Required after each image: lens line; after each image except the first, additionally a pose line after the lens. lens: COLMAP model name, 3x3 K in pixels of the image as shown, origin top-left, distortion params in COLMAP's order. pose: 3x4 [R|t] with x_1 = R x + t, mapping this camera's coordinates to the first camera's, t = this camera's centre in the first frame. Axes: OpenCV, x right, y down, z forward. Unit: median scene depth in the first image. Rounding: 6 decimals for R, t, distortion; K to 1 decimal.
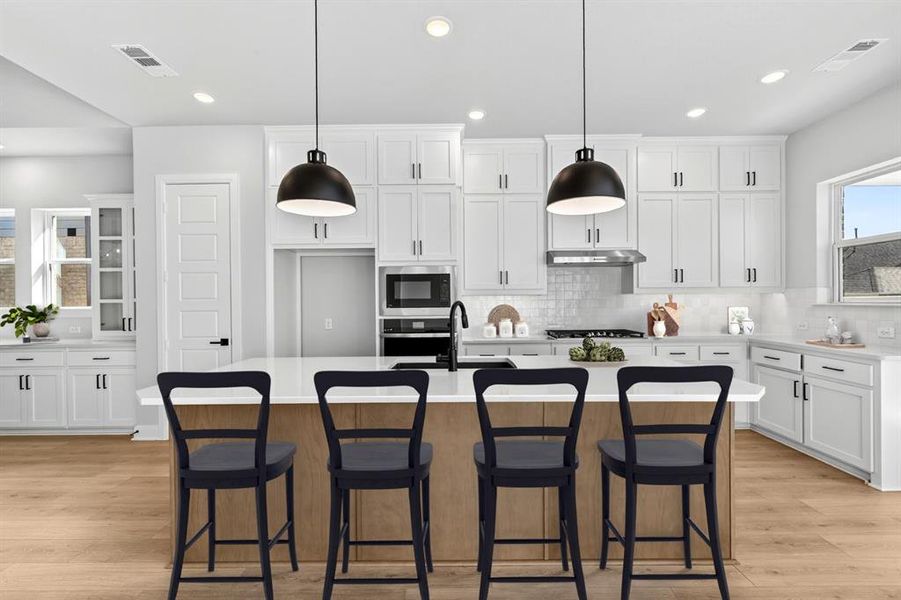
lens RADIAL K [[396.0, 0, 453.4], [0, 396.0, 301.0], [0, 0, 1]] dist [0.004499, 0.000013]
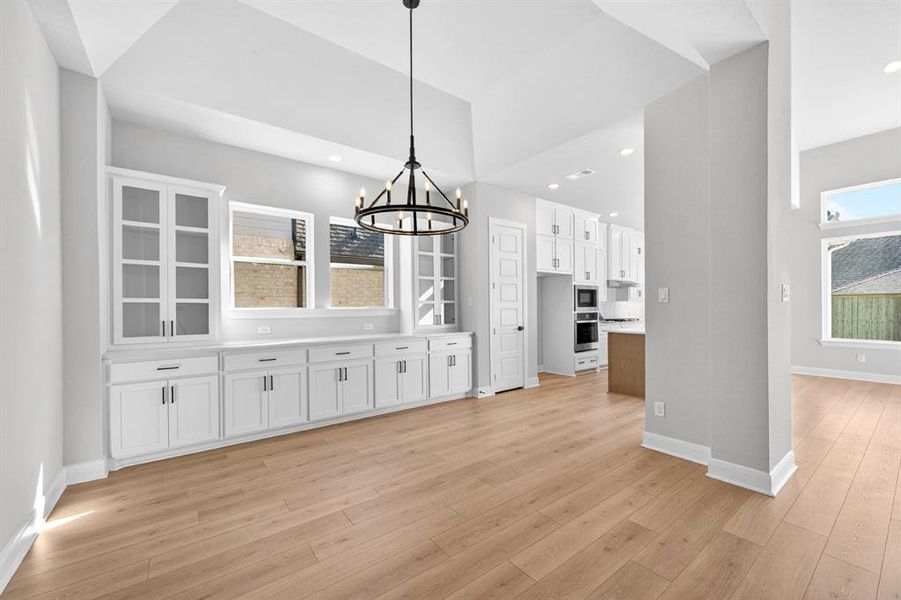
lens RADIAL K [[360.4, 0, 454.3], [0, 360.4, 308.4], [0, 0, 1]] dist [0.000262, -0.000191]
pose [[0.794326, -0.000003, 0.607492, -1.651205], [-0.003838, 0.999980, 0.005023, 0.016734], [-0.607480, -0.006321, 0.794310, 0.006599]]
